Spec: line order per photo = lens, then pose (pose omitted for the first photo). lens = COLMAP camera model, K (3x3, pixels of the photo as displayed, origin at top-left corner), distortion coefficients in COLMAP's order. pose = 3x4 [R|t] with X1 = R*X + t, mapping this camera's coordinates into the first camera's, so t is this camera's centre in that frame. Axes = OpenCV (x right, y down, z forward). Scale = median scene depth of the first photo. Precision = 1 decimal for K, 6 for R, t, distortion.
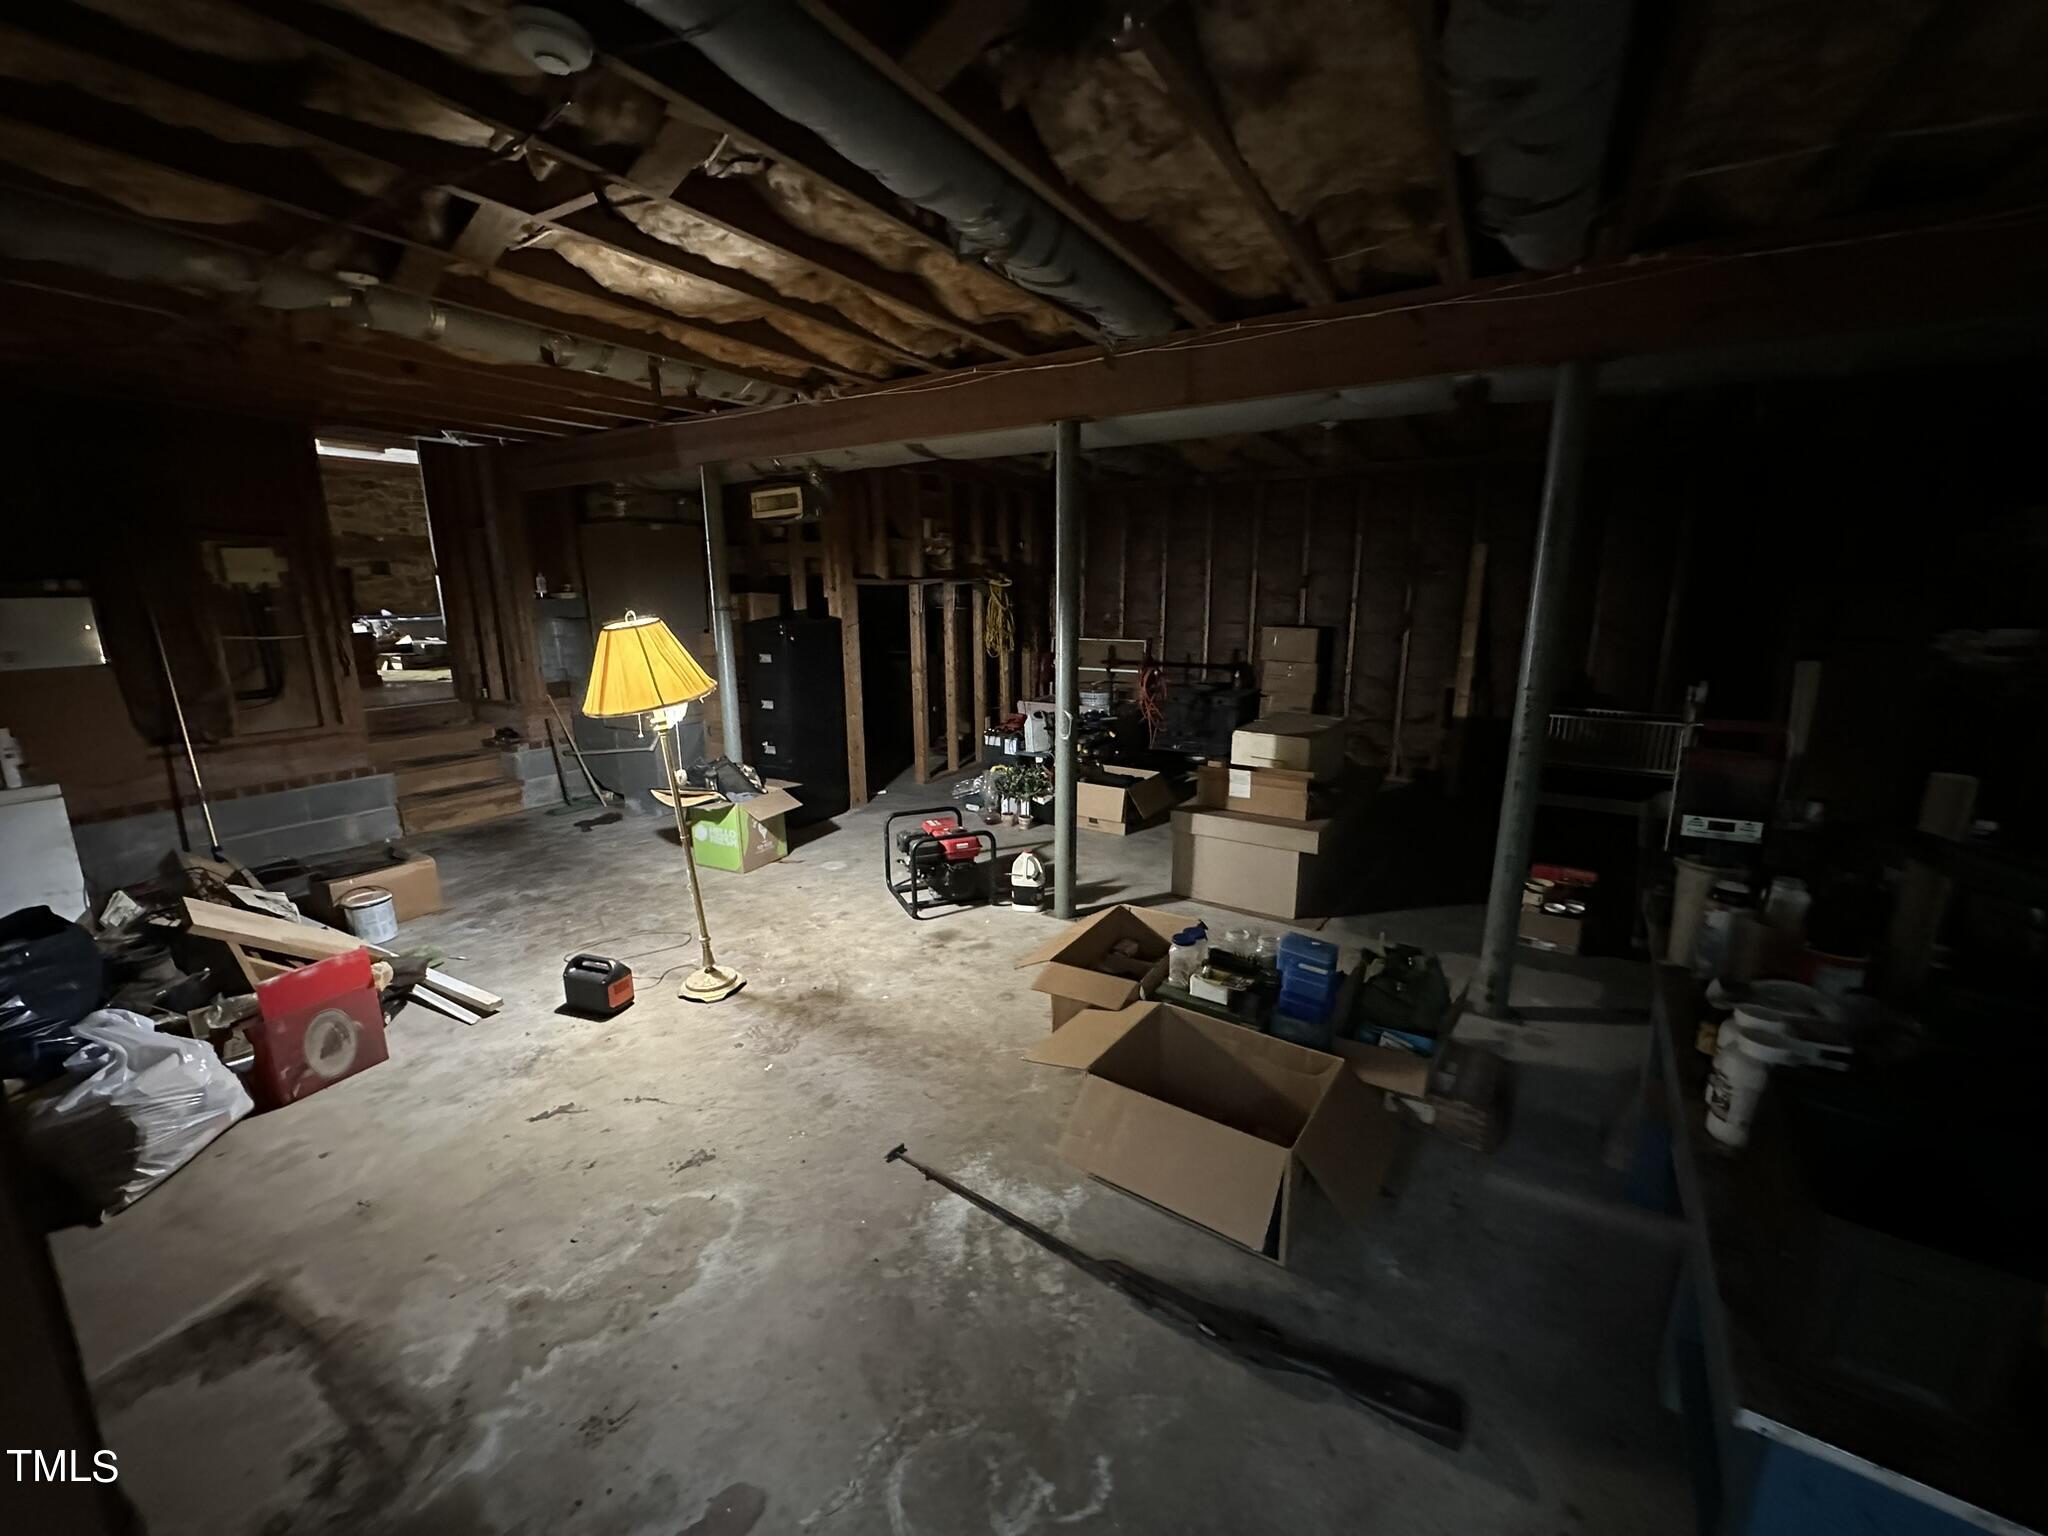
lens RADIAL K [[807.4, 0, 1026.3], [0, 807.4, 763.0], [0, 0, 1]] dist [-0.008748, 0.001615]
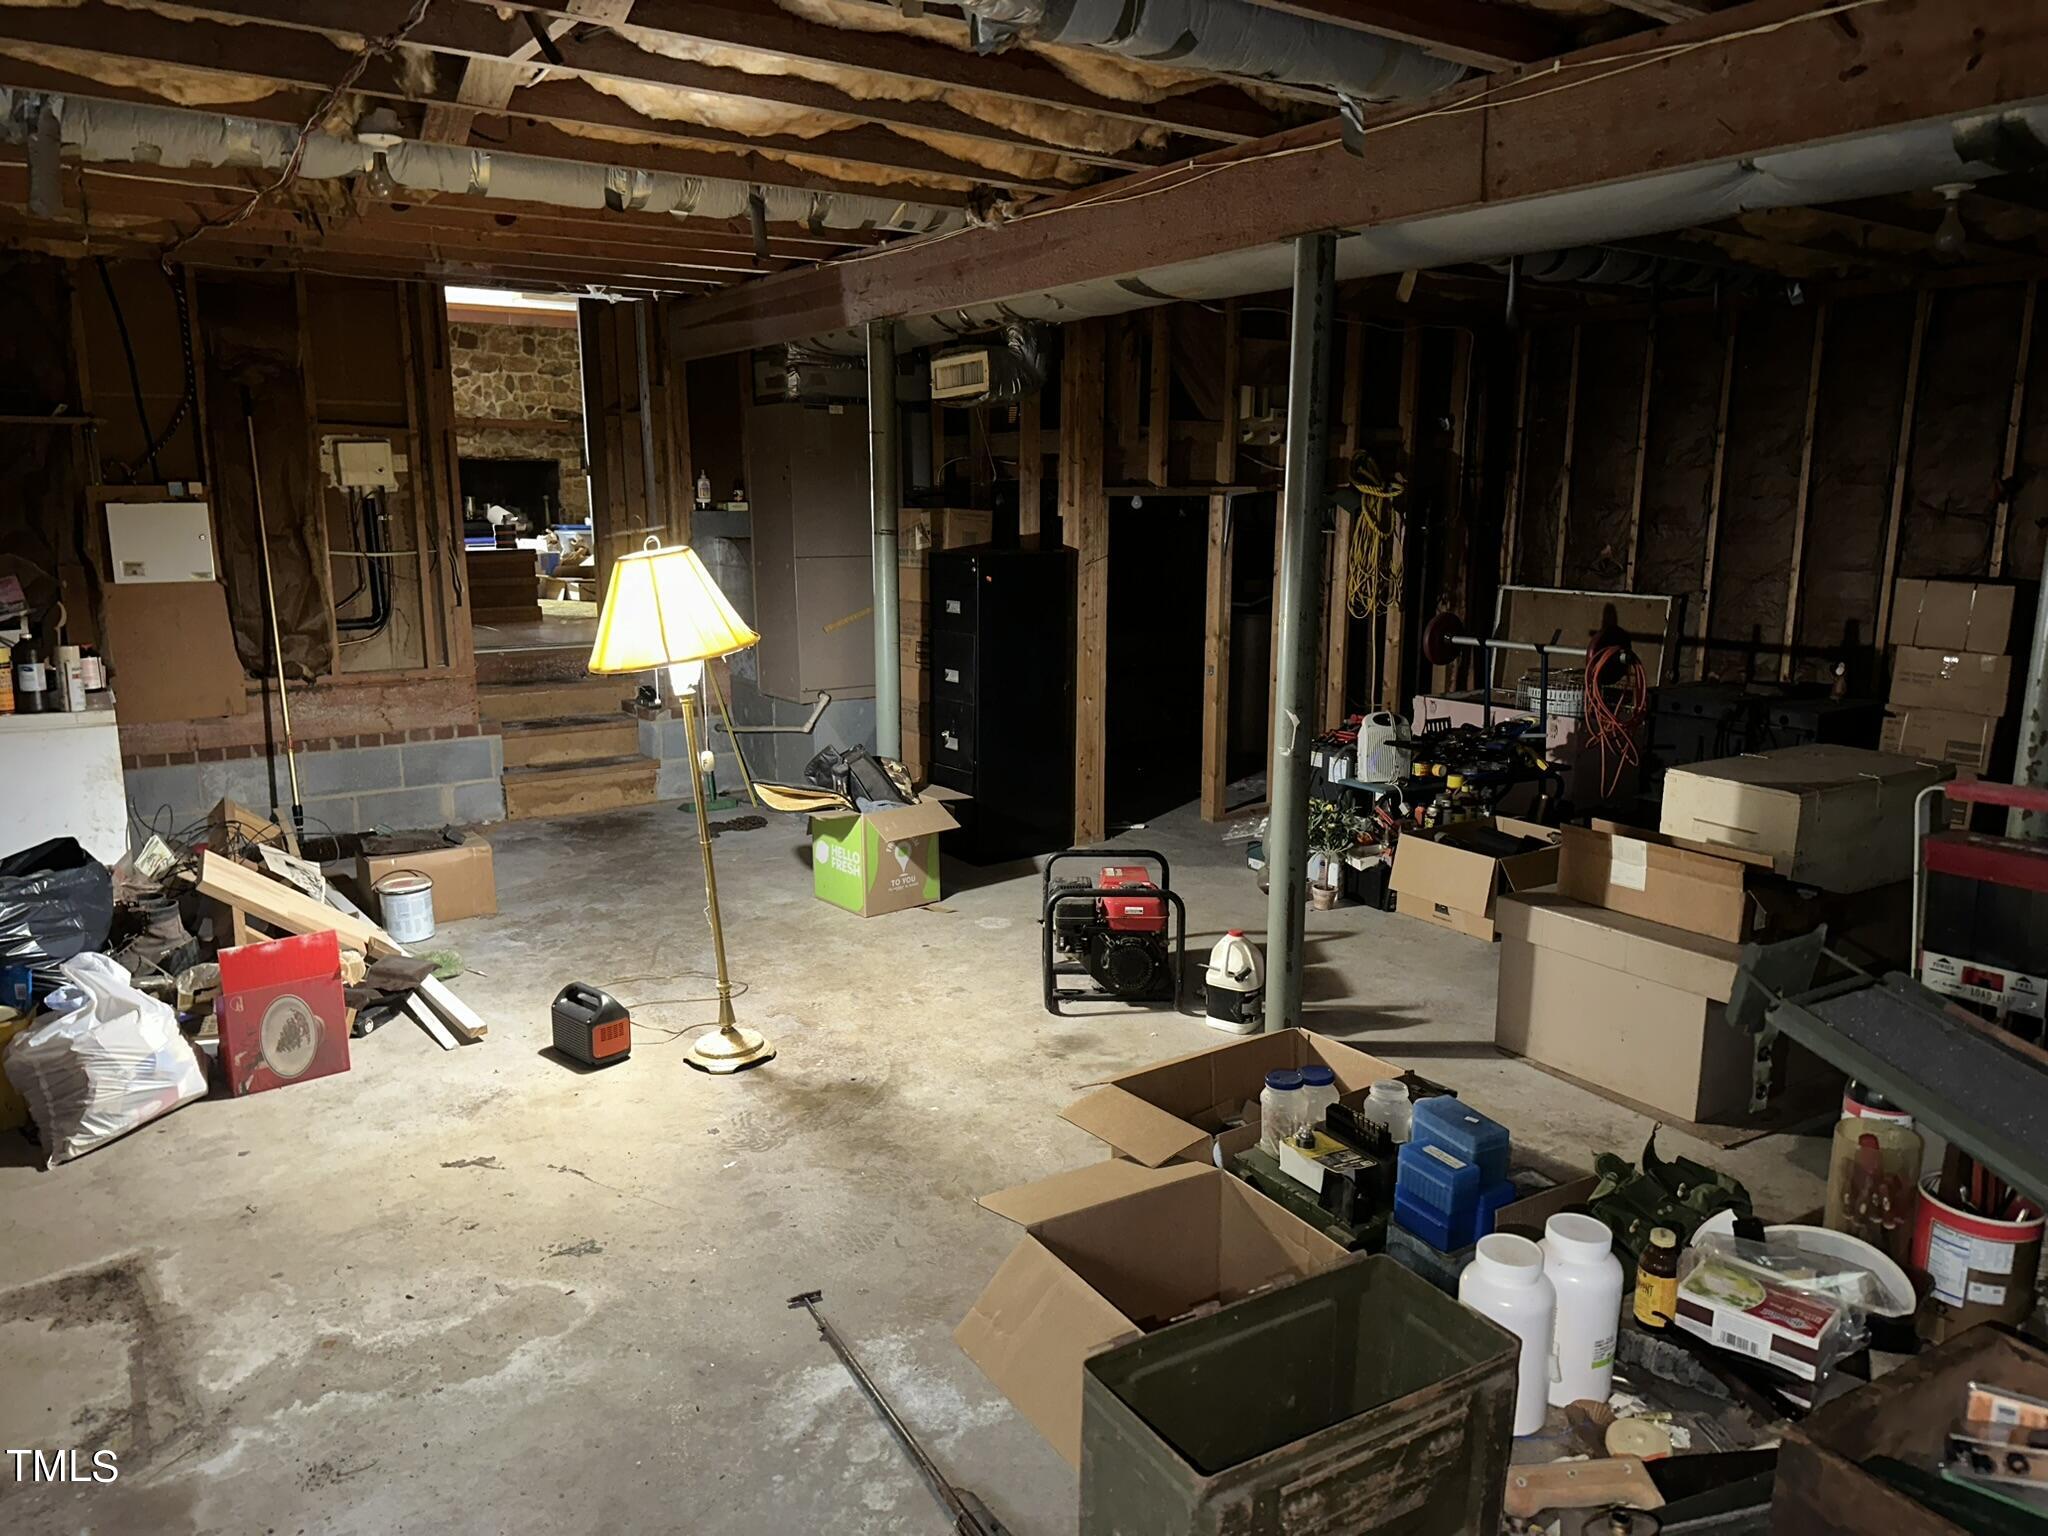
lens RADIAL K [[1423.6, 0, 1039.0], [0, 1423.6, 765.6], [0, 0, 1]] dist [0.042147, -0.056687]
pose [[0.915402, 0.082077, -0.394085, 0.312389], [-0.090300, 0.995912, -0.002334, -0.001966], [0.392282, 0.037723, 0.919071, -0.066922]]
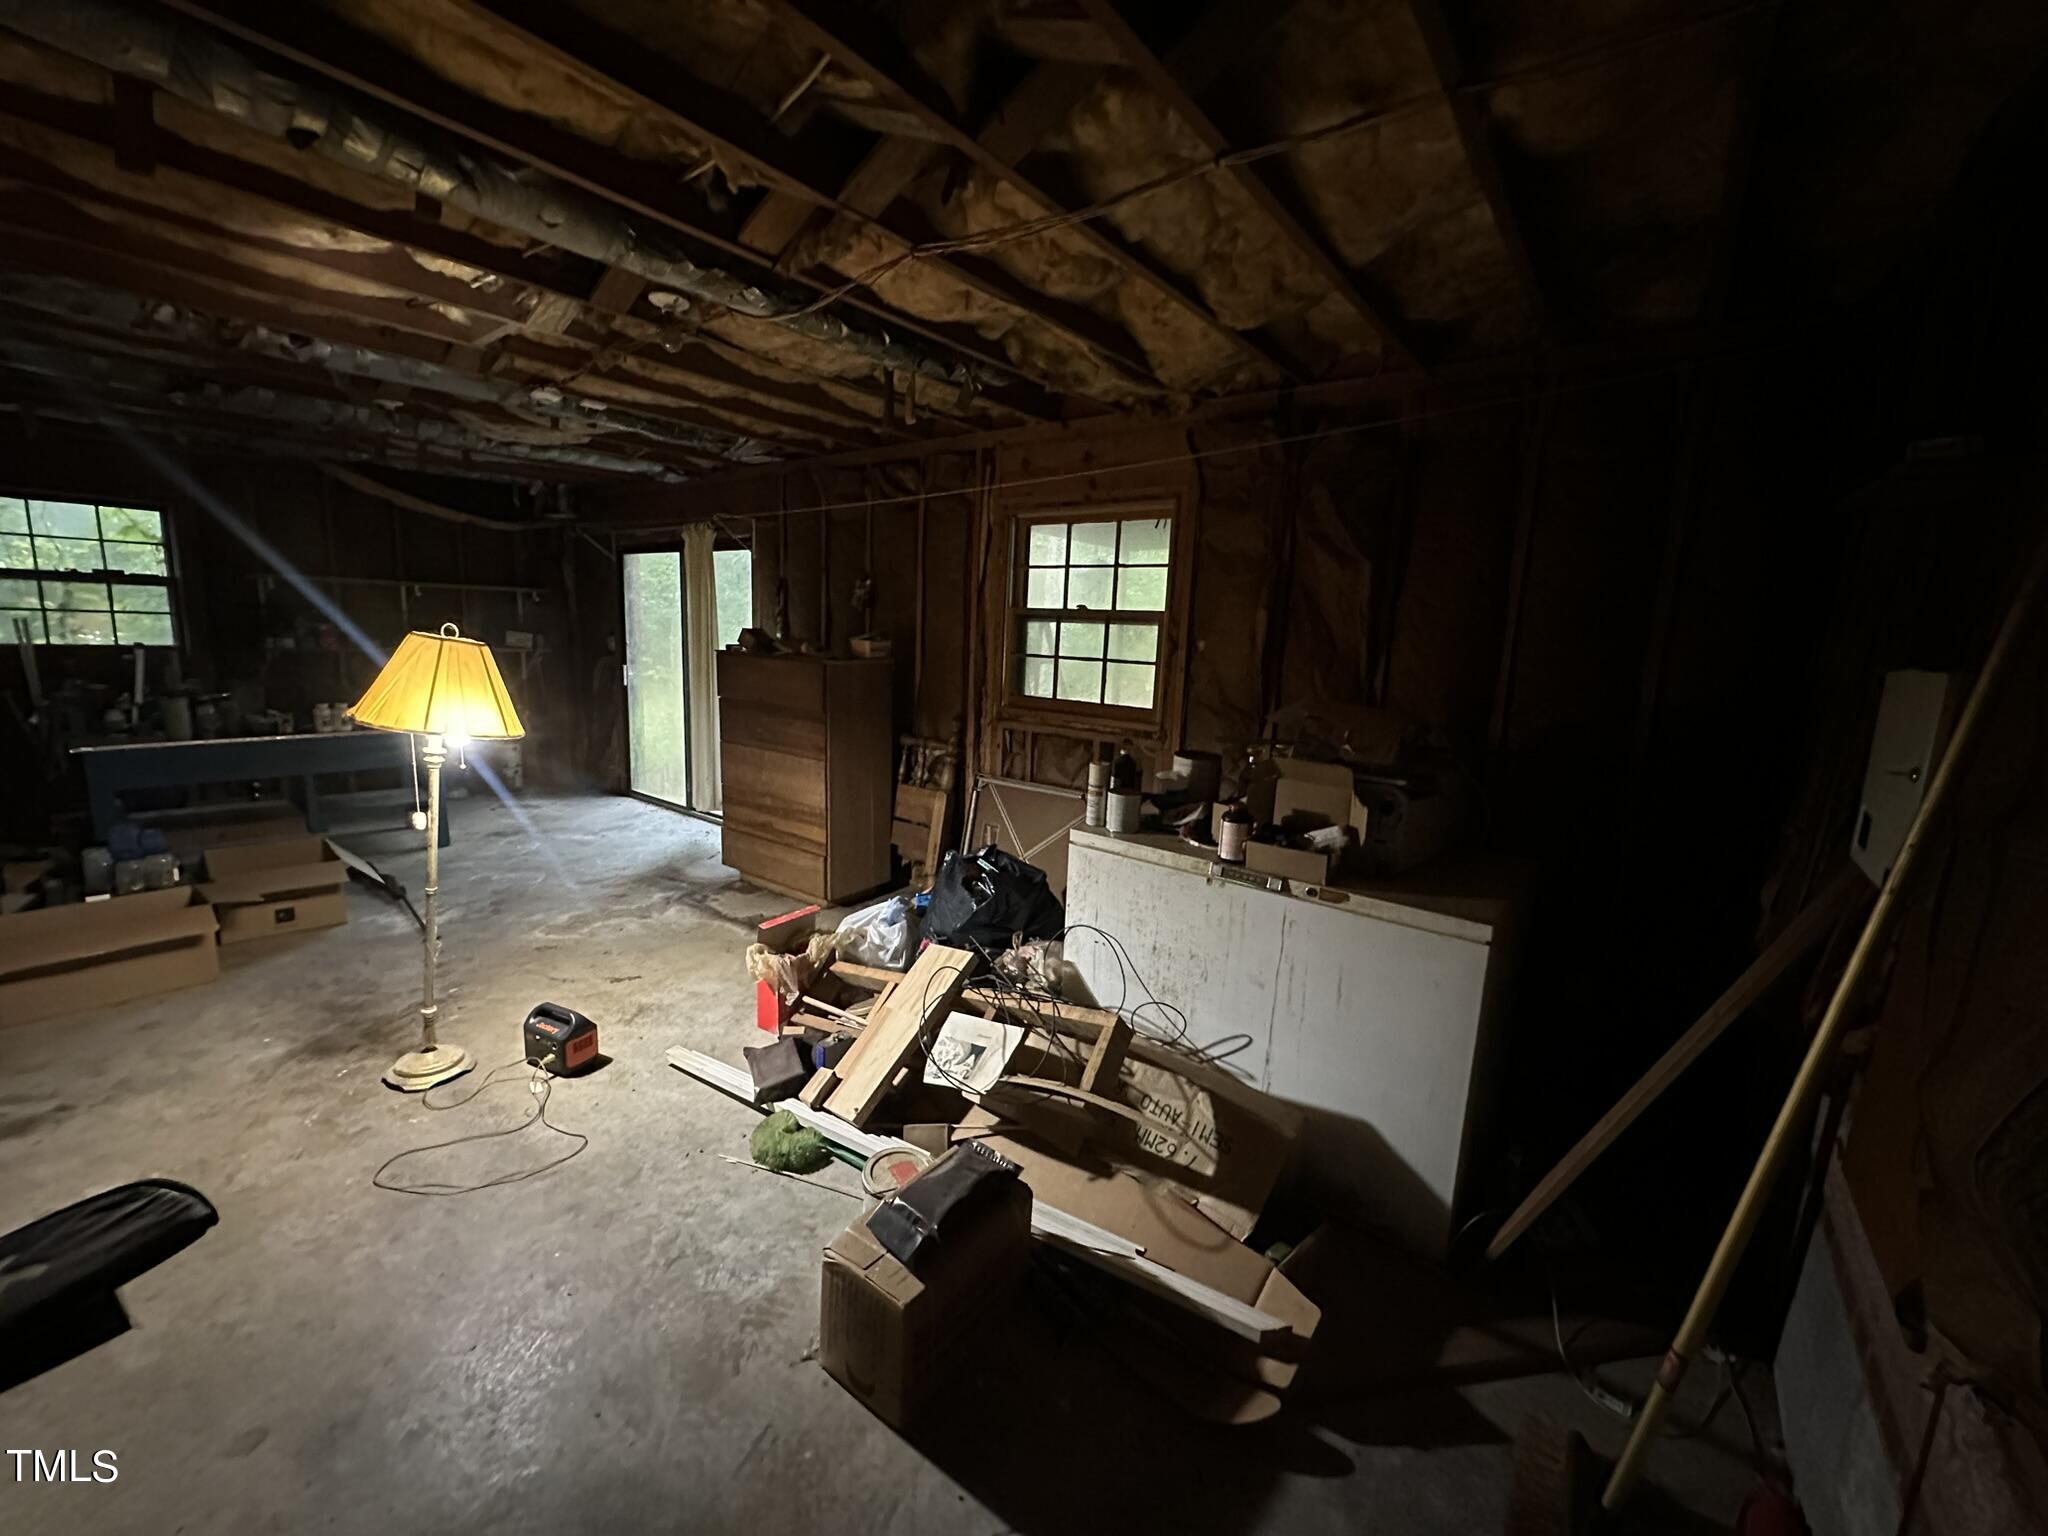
lens RADIAL K [[807.4, 0, 1024.8], [0, 807.4, 764.0], [0, 0, 1]] dist [-0.008748, 0.001615]
pose [[-0.992302, -0.061434, 0.107528, -0.970181], [-0.017046, 0.927771, 0.372759, -0.307061], [-0.122661, 0.368057, -0.921677, 1.426299]]
